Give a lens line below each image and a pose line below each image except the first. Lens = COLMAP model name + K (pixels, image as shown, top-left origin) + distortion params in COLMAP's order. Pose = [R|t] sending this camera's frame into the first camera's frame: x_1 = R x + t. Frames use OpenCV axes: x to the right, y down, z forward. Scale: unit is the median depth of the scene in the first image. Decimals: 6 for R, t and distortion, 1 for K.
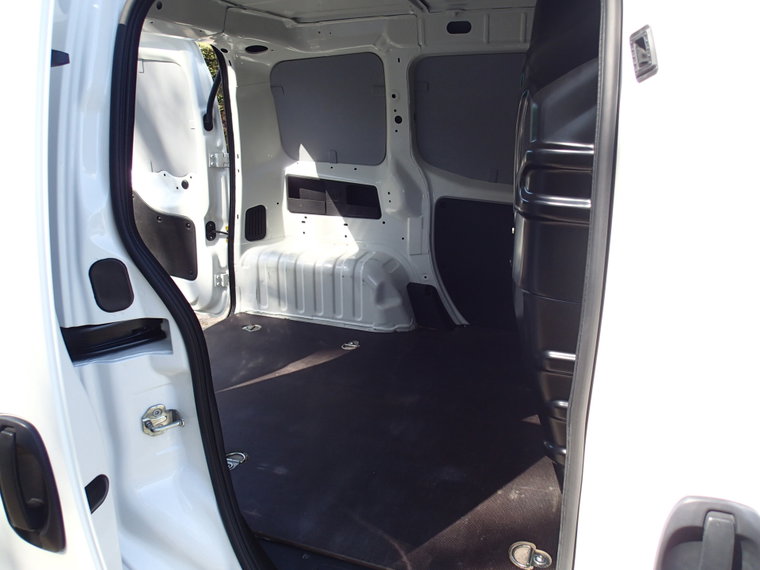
lens RADIAL K [[562.6, 0, 387.9], [0, 562.6, 275.3], [0, 0, 1]] dist [0.000697, -0.003855]
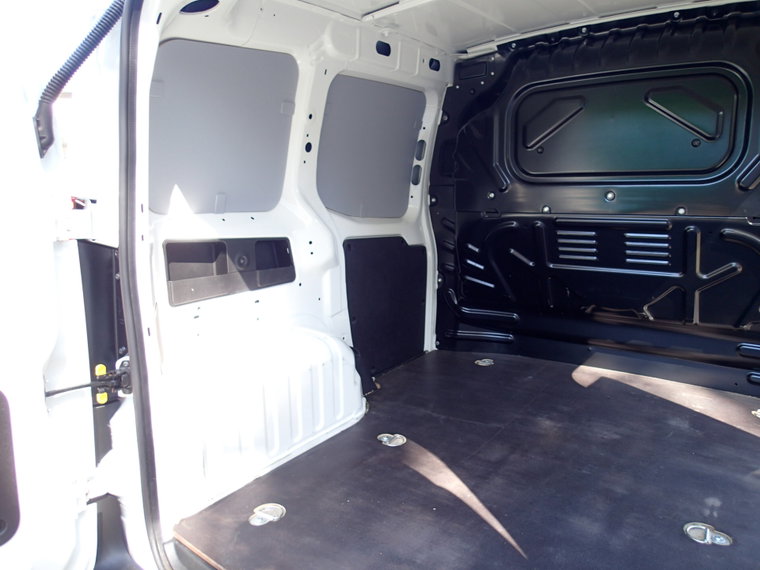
lens RADIAL K [[562.6, 0, 387.9], [0, 562.6, 275.3], [0, 0, 1]] dist [0.000697, -0.003855]
pose [[0.265911, -0.164950, 0.949780, -0.685271], [0.282807, 0.955248, 0.086722, -0.138407], [-0.921581, 0.245545, 0.300661, 0.677155]]
